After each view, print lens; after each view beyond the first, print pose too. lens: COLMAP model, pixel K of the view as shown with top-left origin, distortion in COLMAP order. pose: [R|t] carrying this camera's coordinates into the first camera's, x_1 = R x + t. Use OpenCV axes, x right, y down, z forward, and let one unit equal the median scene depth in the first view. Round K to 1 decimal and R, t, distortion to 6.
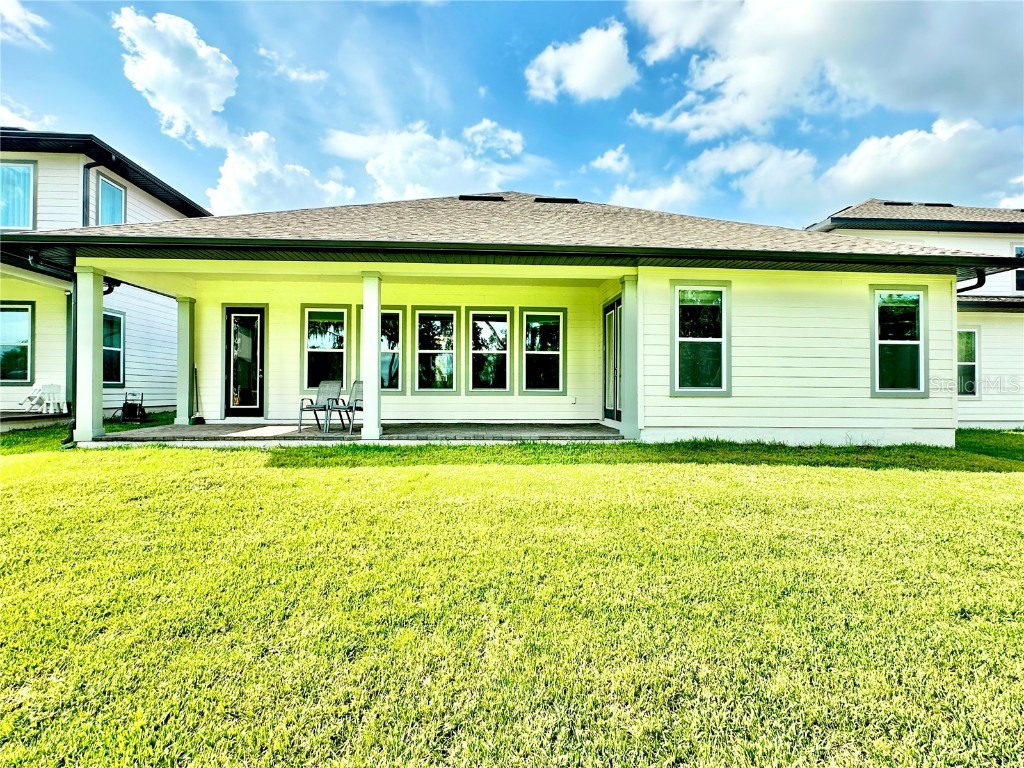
lens RADIAL K [[519.5, 0, 515.3], [0, 519.5, 385.1], [0, 0, 1]] dist [0.004270, -0.000474]
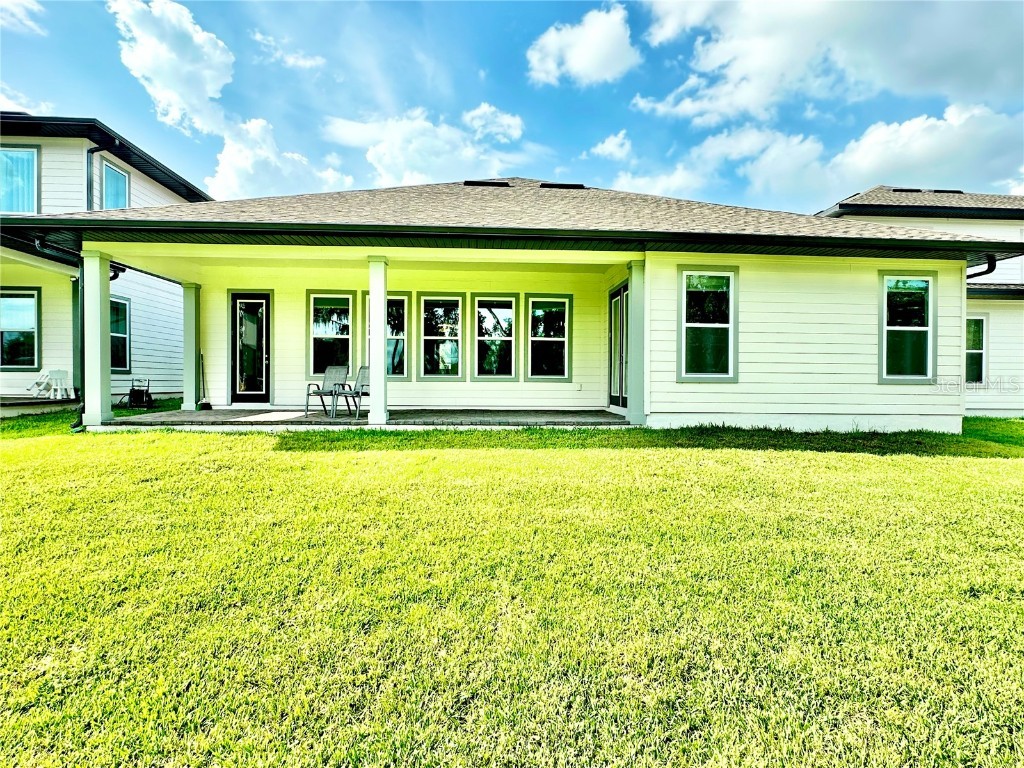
lens RADIAL K [[519.5, 0, 514.8], [0, 519.5, 386.8], [0, 0, 1]] dist [0.004270, -0.000474]
pose [[0.999986, 0.001749, -0.004895, -0.008567], [-0.001644, 0.999768, 0.021456, 0.010297], [0.004931, -0.021448, 0.999758, -0.000212]]
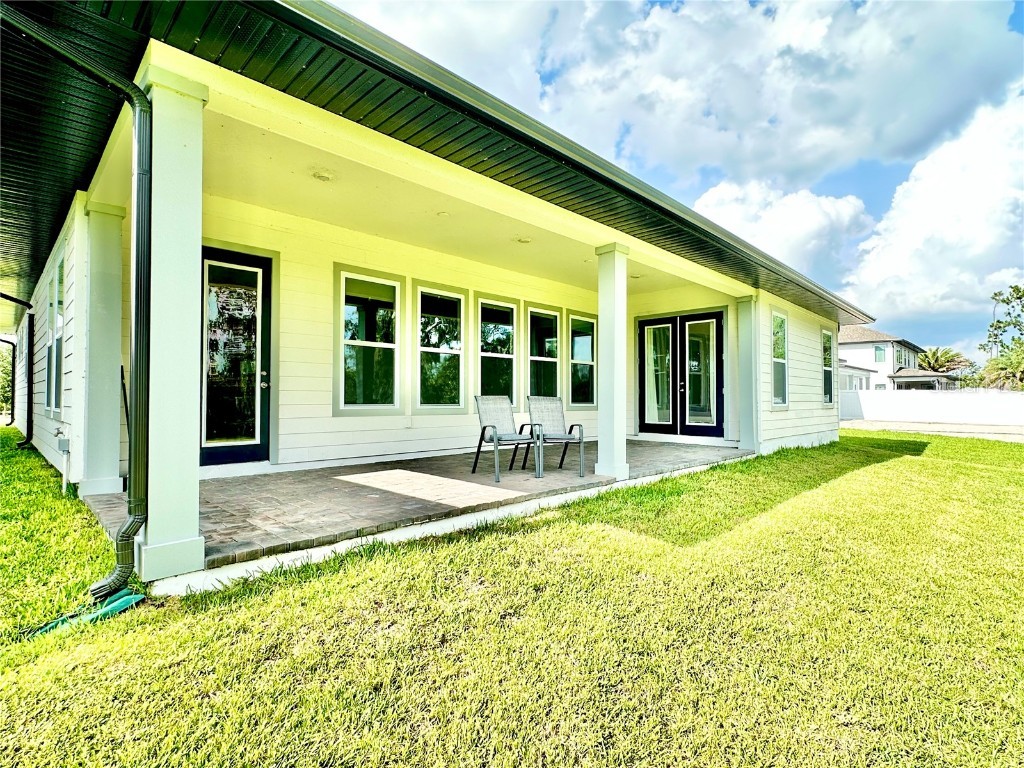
lens RADIAL K [[519.5, 0, 508.7], [0, 519.5, 385.4], [0, 0, 1]] dist [0.004270, -0.000474]
pose [[0.752980, 0.013910, 0.657896, -0.850685], [-0.010970, 0.999903, -0.008586, -0.018967], [-0.657952, -0.000753, 0.753060, 0.559275]]
